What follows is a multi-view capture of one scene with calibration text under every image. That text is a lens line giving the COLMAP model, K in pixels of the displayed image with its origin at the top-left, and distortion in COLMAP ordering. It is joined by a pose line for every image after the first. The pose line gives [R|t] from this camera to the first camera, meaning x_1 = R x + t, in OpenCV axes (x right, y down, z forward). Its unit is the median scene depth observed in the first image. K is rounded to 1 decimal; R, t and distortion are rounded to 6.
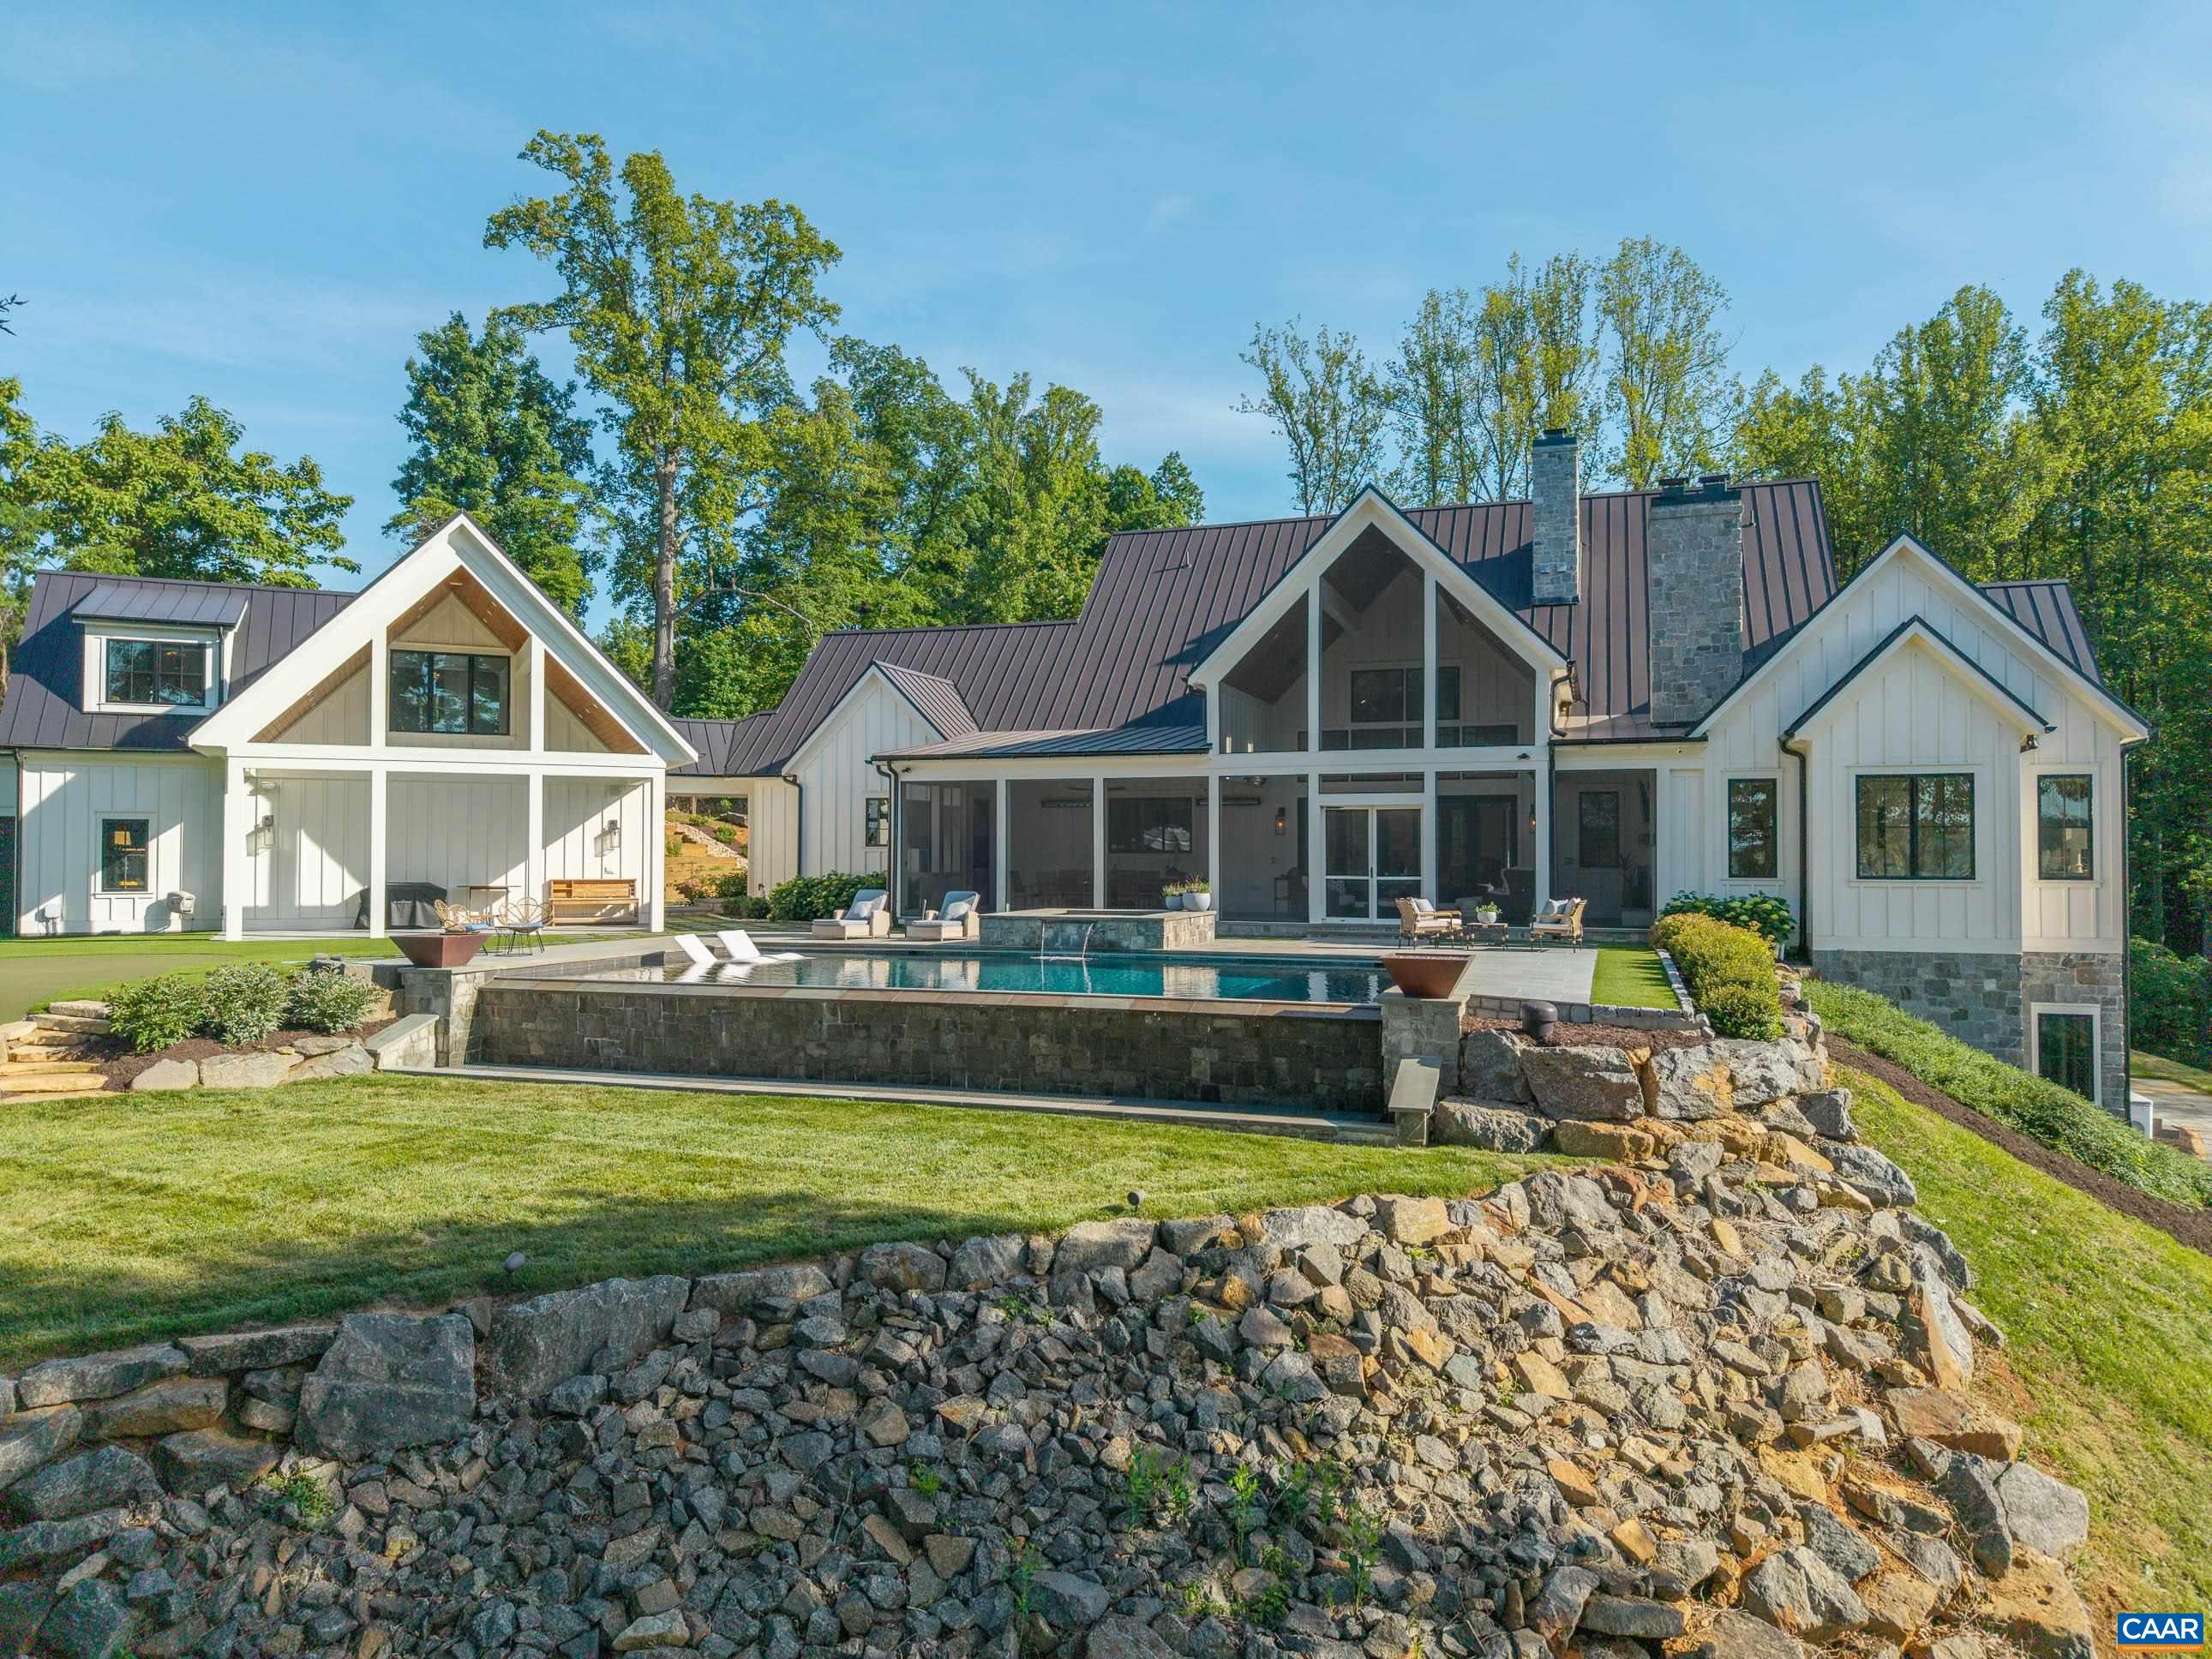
lens RADIAL K [[1511.5, 0, 1106.0], [0, 1511.5, 829.5], [0, 0, 1]] dist [0.052287, 0.000003]
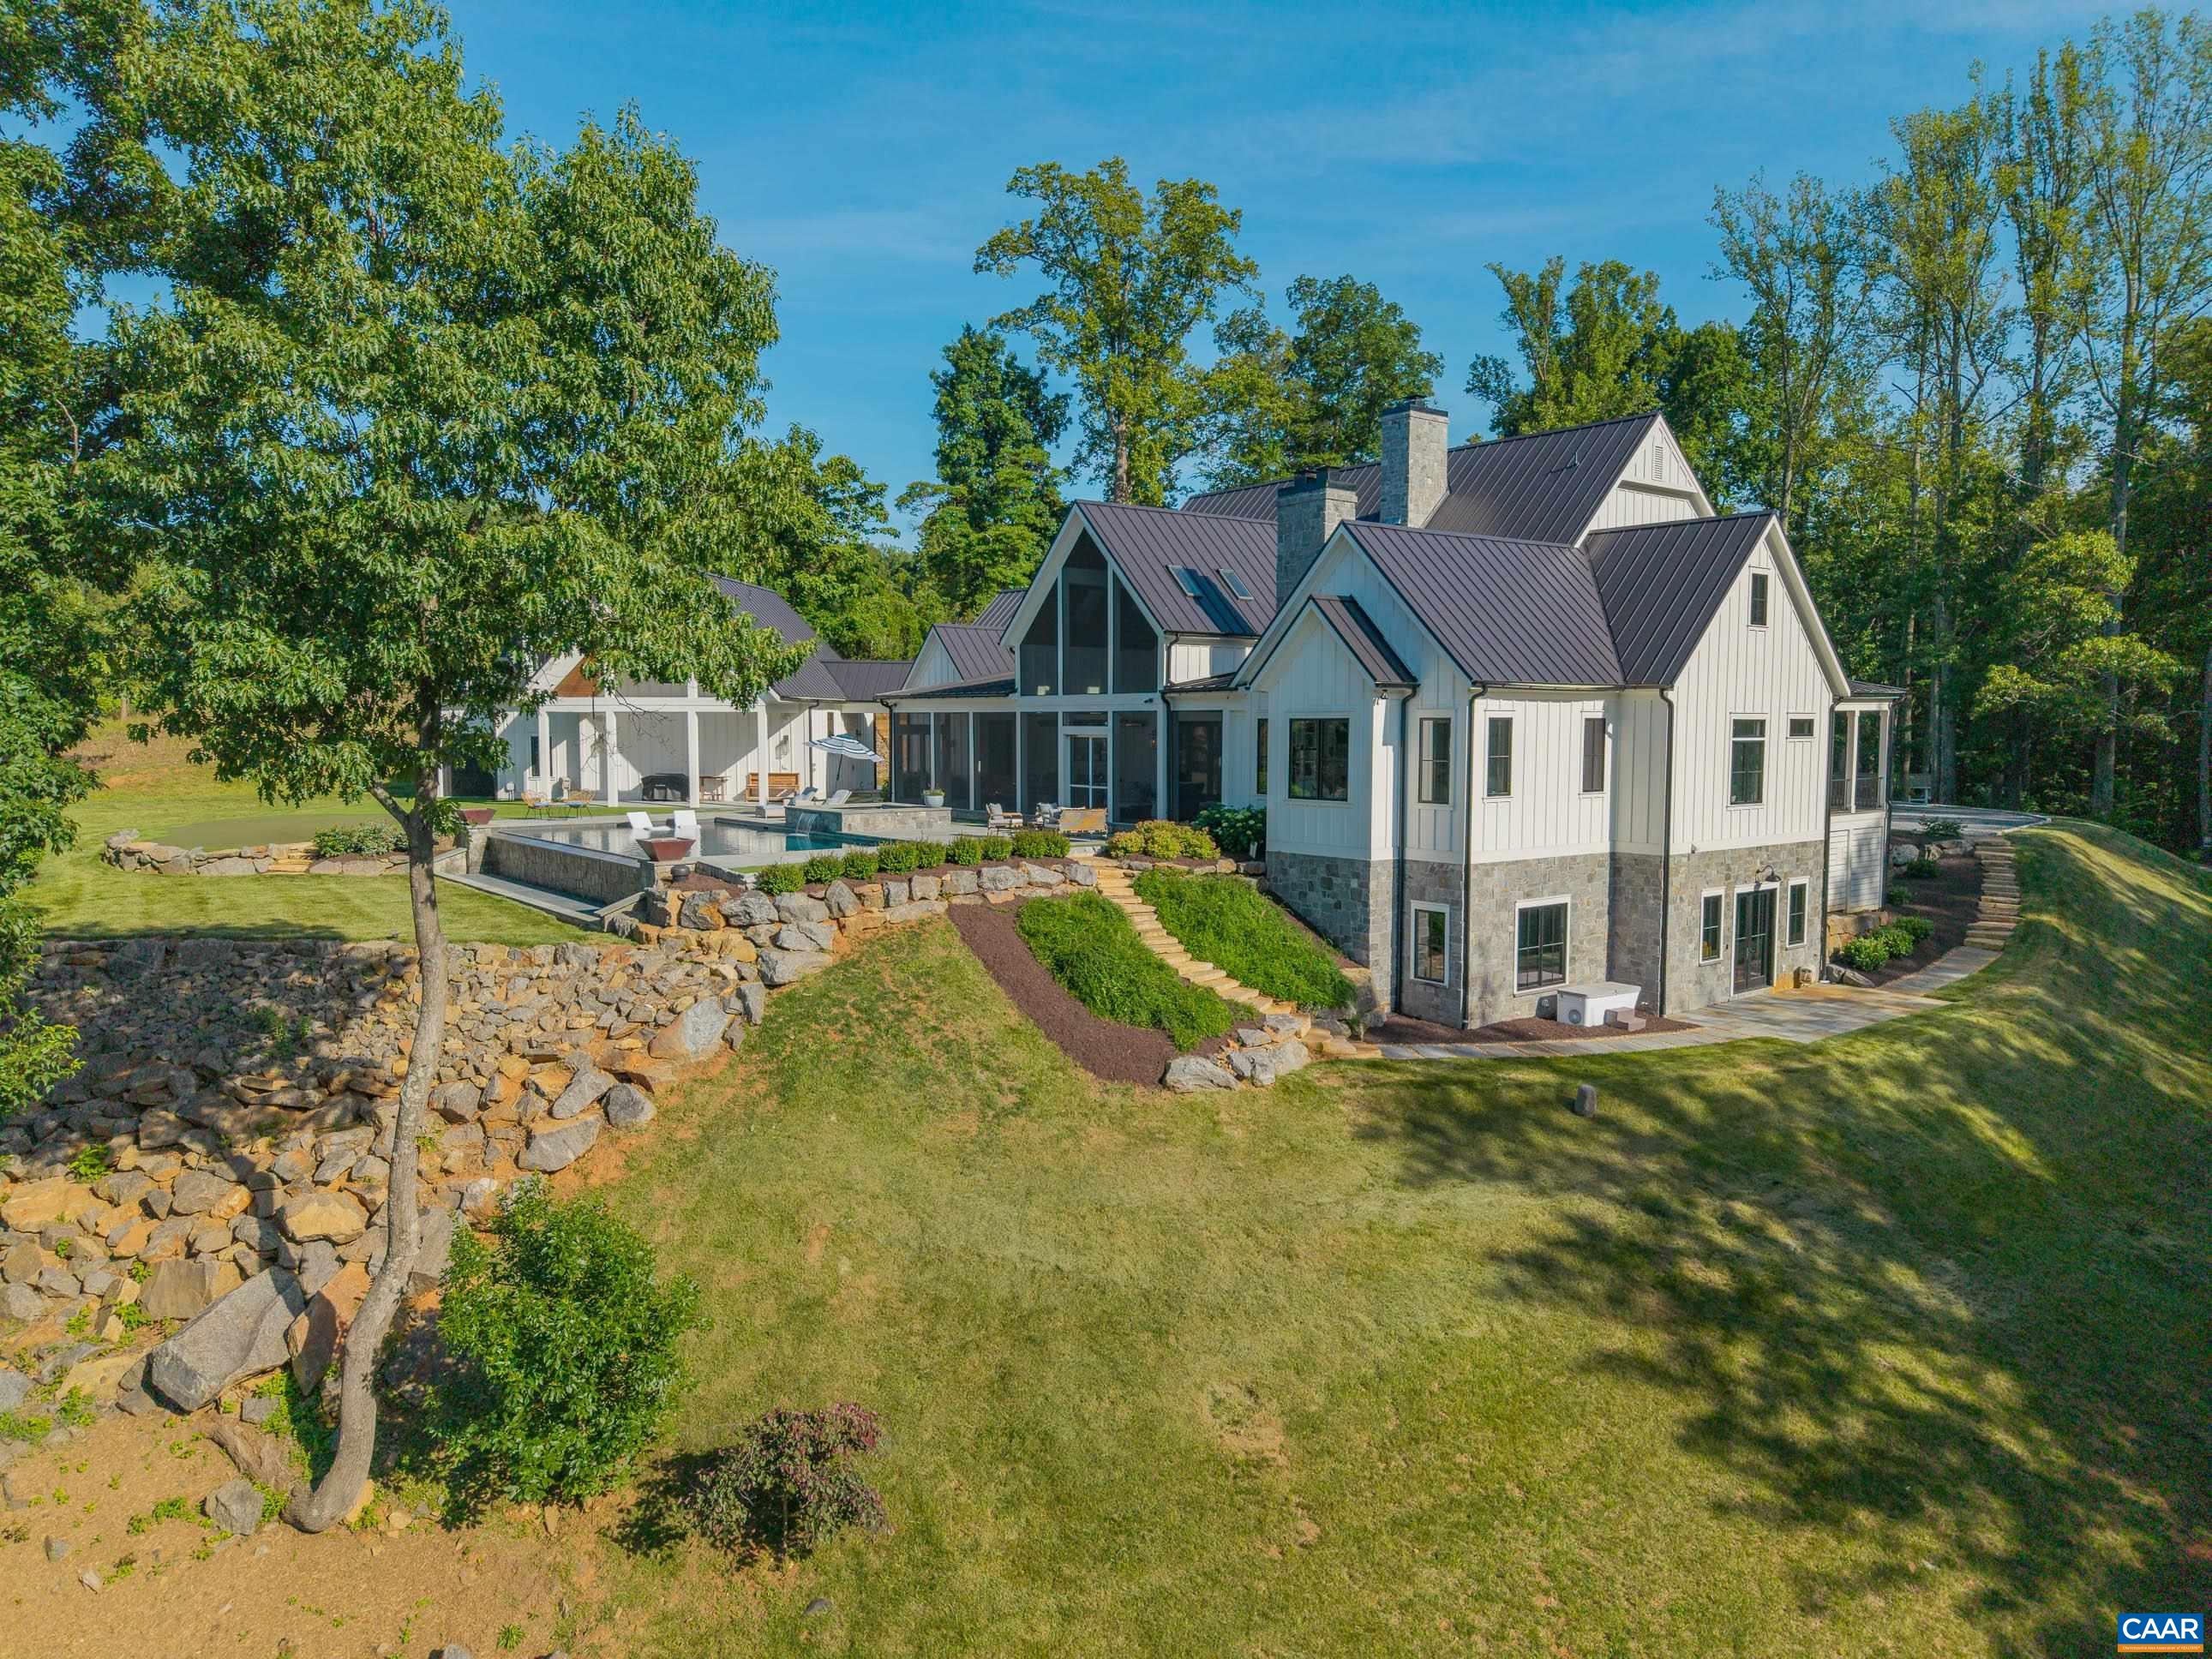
lens RADIAL K [[1519.3, 0, 1102.7], [0, 1519.3, 890.0], [0, 0, 1]] dist [0.003071, 0.000291]
pose [[0.838632, 0.060608, -0.541316, 0.933818], [0.009328, 0.992047, 0.125525, -0.048534], [0.544619, -0.110319, 0.831396, -0.159256]]
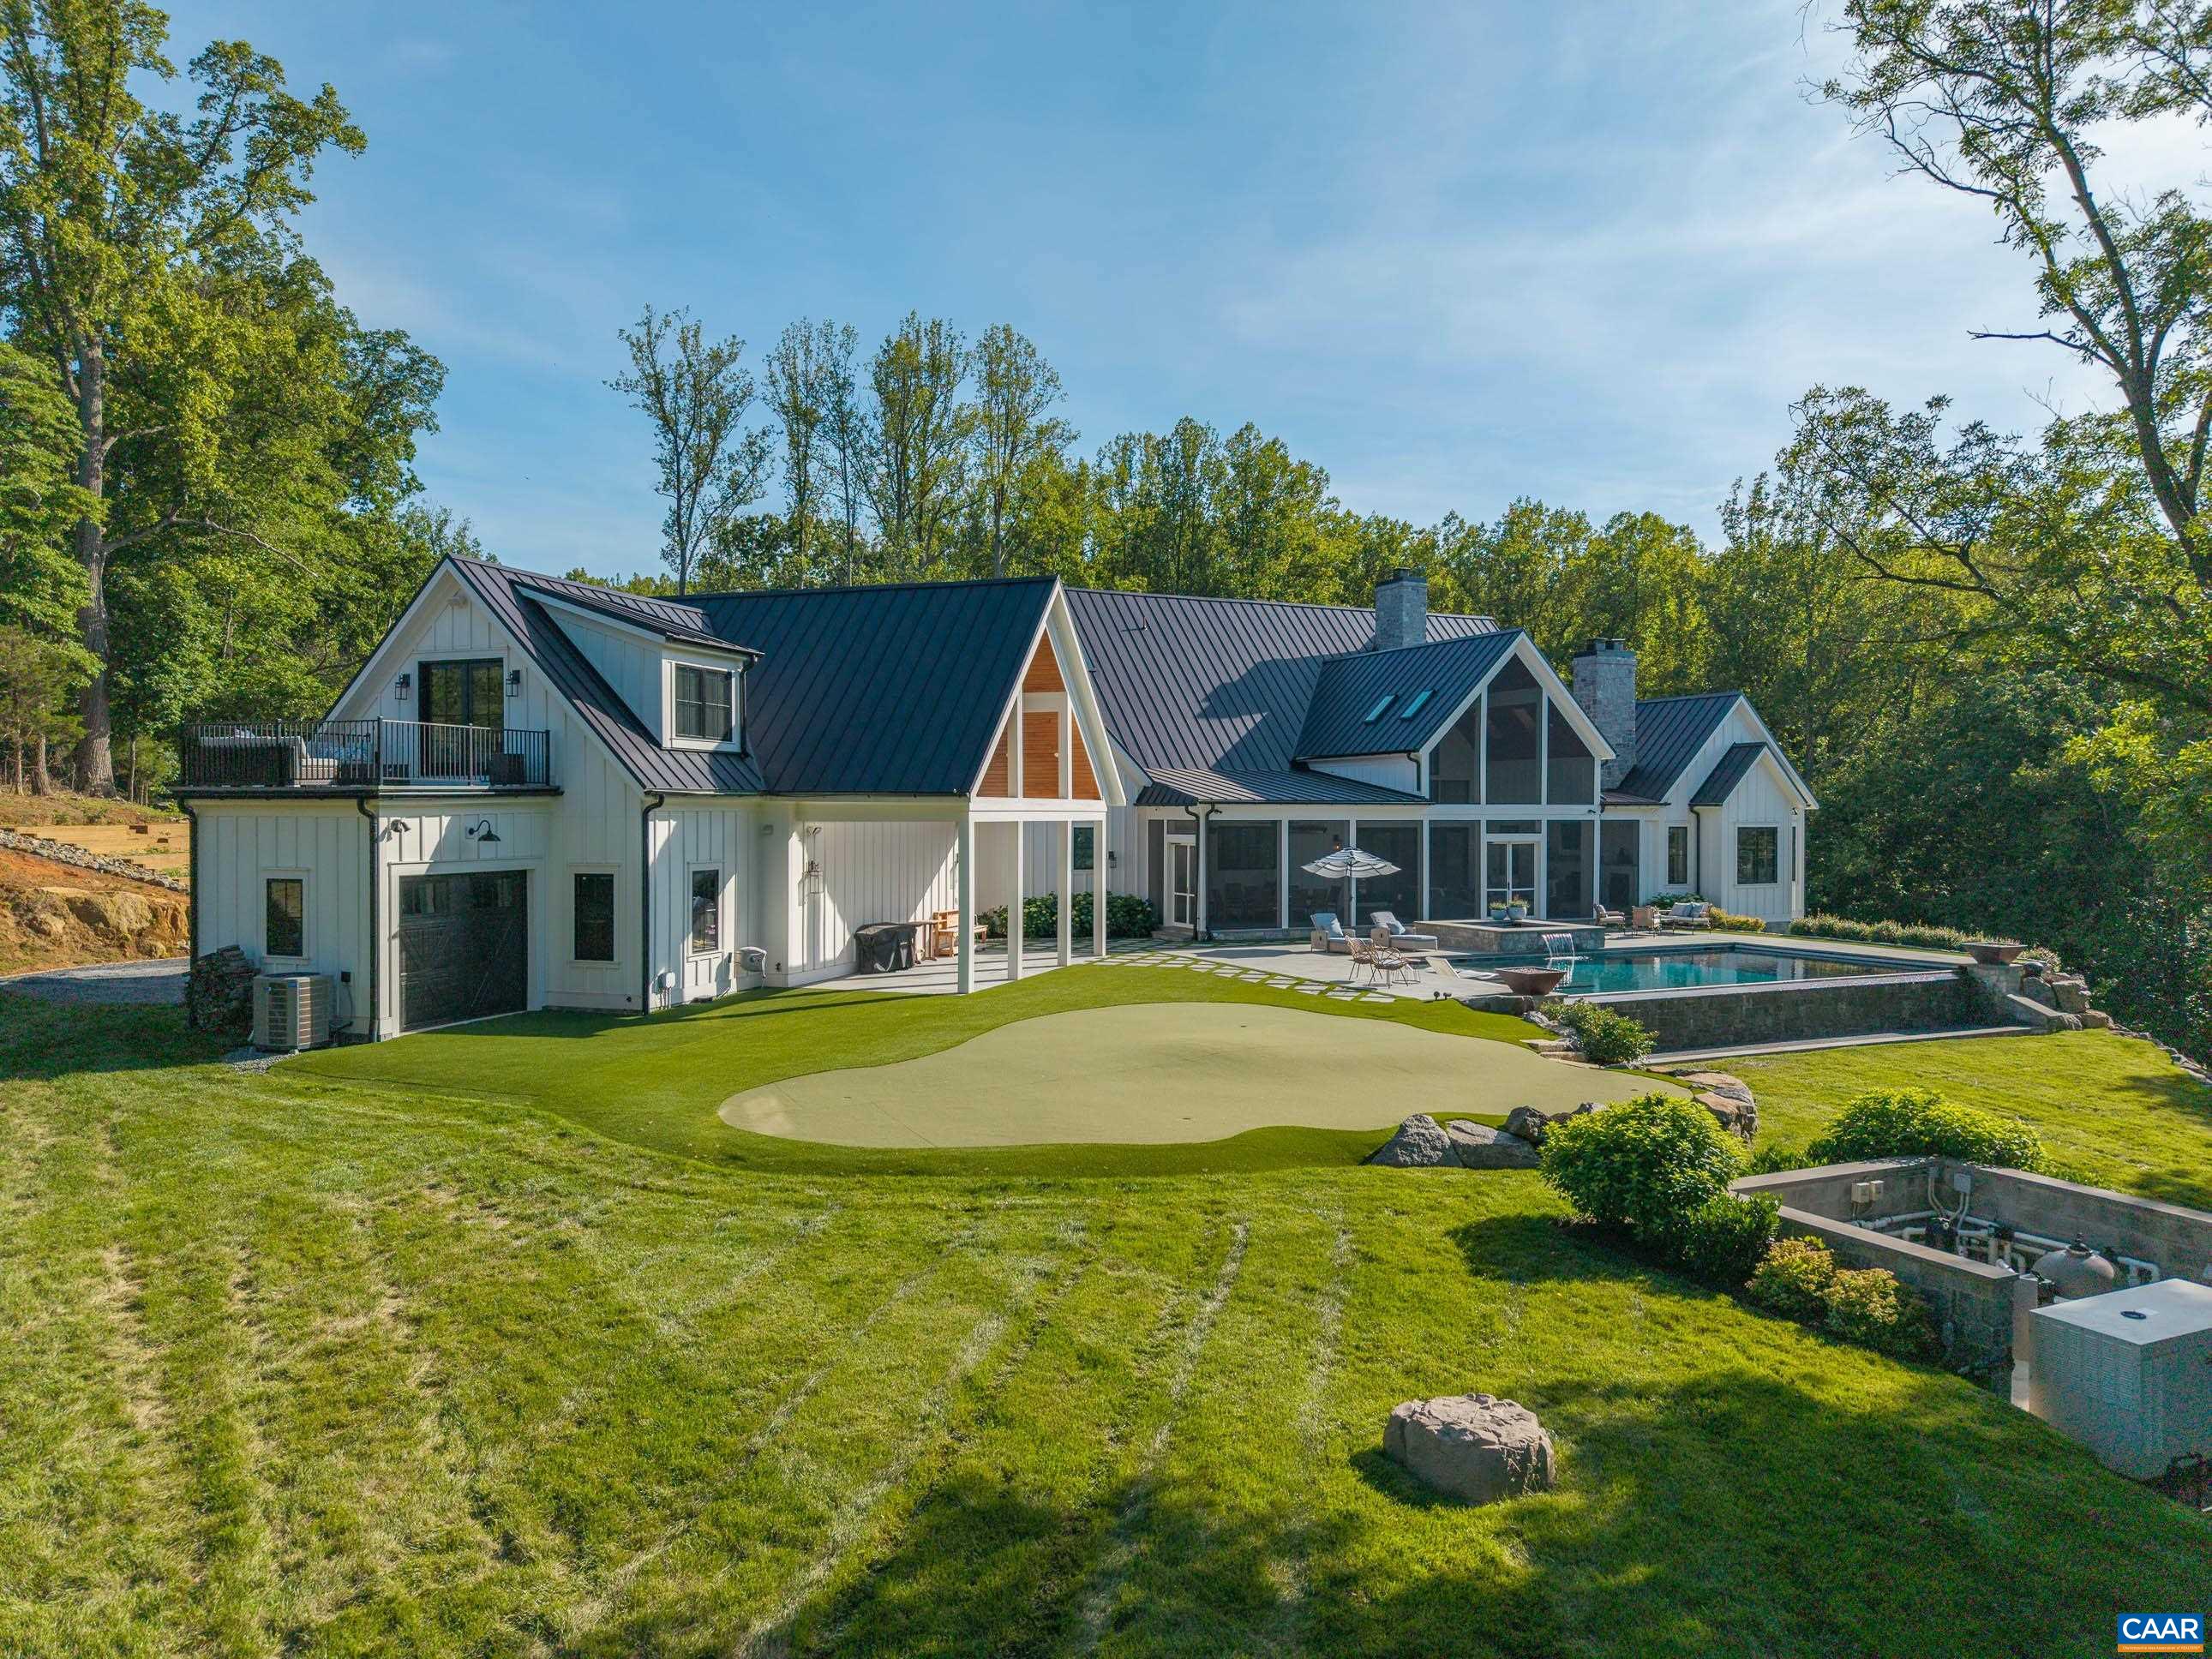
lens RADIAL K [[1511.5, 0, 1106.0], [0, 1511.5, 829.5], [0, 0, 1]] dist [0.052287, 0.000003]
pose [[0.687533, -0.008148, 0.726107, -1.169148], [-0.012668, 0.999650, 0.023213, -0.056677], [-0.726043, -0.025158, 0.687189, 0.259266]]
